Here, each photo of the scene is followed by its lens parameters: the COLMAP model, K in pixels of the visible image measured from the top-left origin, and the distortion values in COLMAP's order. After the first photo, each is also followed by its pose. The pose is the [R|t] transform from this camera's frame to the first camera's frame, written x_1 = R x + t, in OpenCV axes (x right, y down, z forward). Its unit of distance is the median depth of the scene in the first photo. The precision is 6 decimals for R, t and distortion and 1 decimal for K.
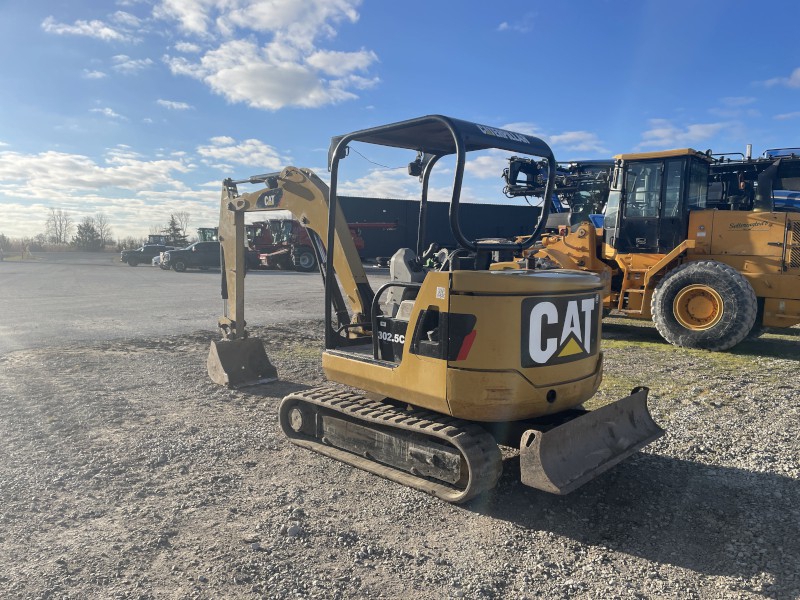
lens RADIAL K [[599.4, 0, 400.0], [0, 599.4, 300.0], [0, 0, 1]] dist [0.089659, -0.116424]
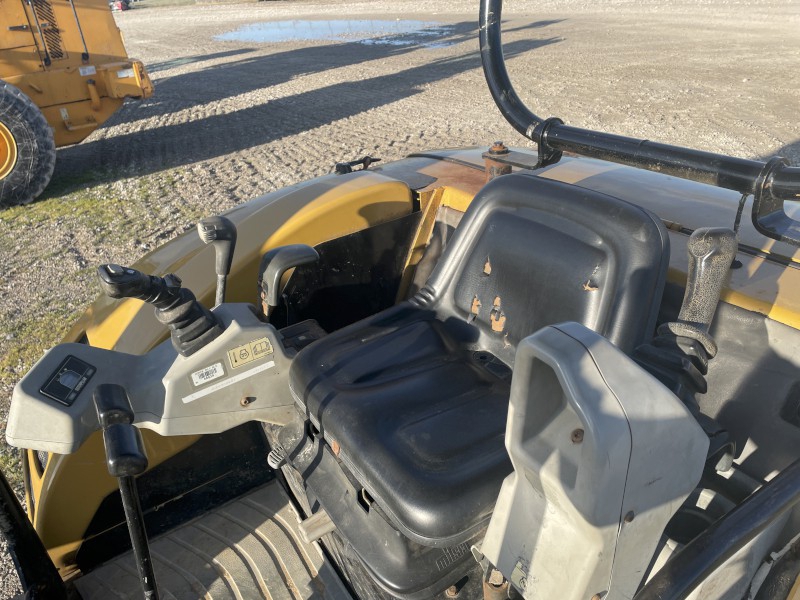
lens RADIAL K [[599.4, 0, 400.0], [0, 599.4, 300.0], [0, 0, 1]] dist [0.089659, -0.116424]
pose [[0.182231, -0.498689, 0.847409, -0.077079], [0.178964, 0.864266, 0.470124, -0.110896], [-0.966832, 0.065985, 0.246744, 0.662985]]
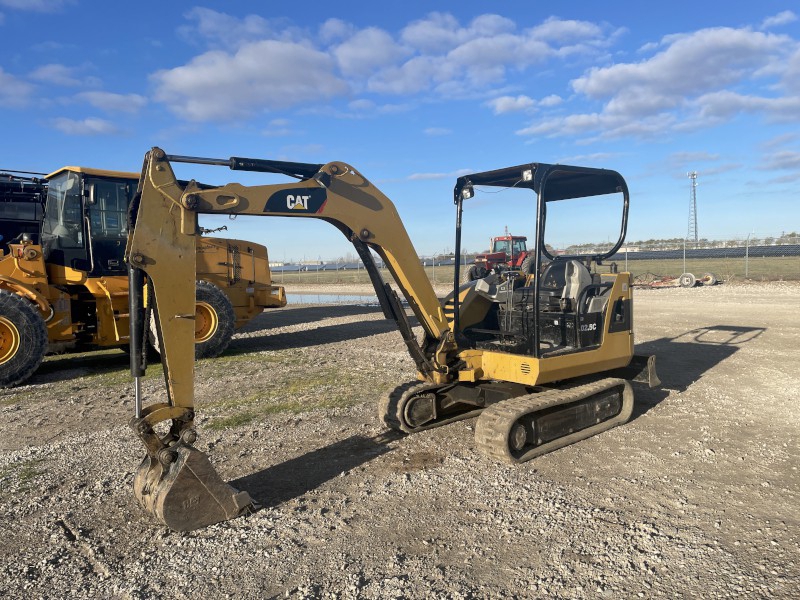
lens RADIAL K [[599.4, 0, 400.0], [0, 599.4, 300.0], [0, 0, 1]] dist [0.089659, -0.116424]
pose [[0.092440, -0.074031, 0.992962, -0.884971], [0.116520, 0.991185, 0.063051, -0.083874], [-0.988877, 0.109872, 0.100251, 0.820808]]
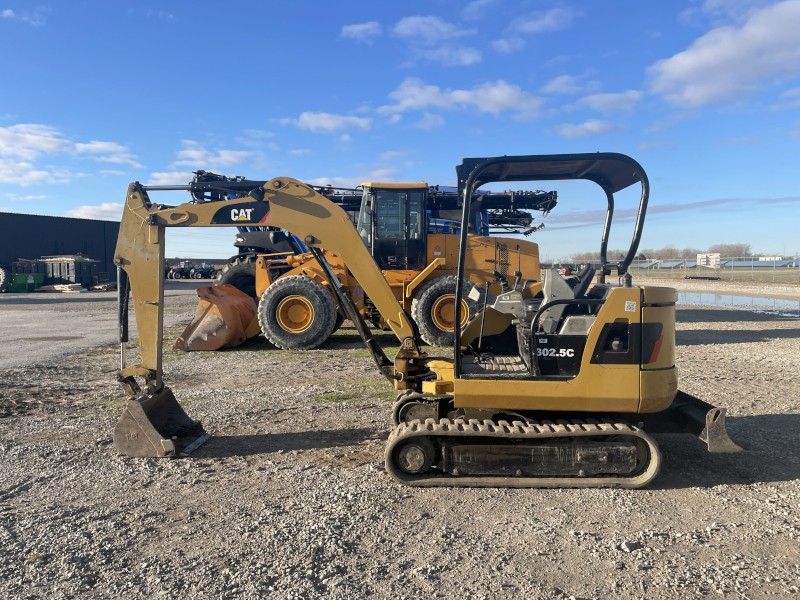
lens RADIAL K [[601.8, 0, 401.6], [0, 601.8, 288.9], [0, 0, 1]] dist [0.091191, -0.115956]
pose [[0.751074, -0.042326, 0.658859, -0.596550], [0.072607, 0.997185, -0.018708, -0.032264], [-0.656213, 0.061889, 0.752034, 0.236387]]
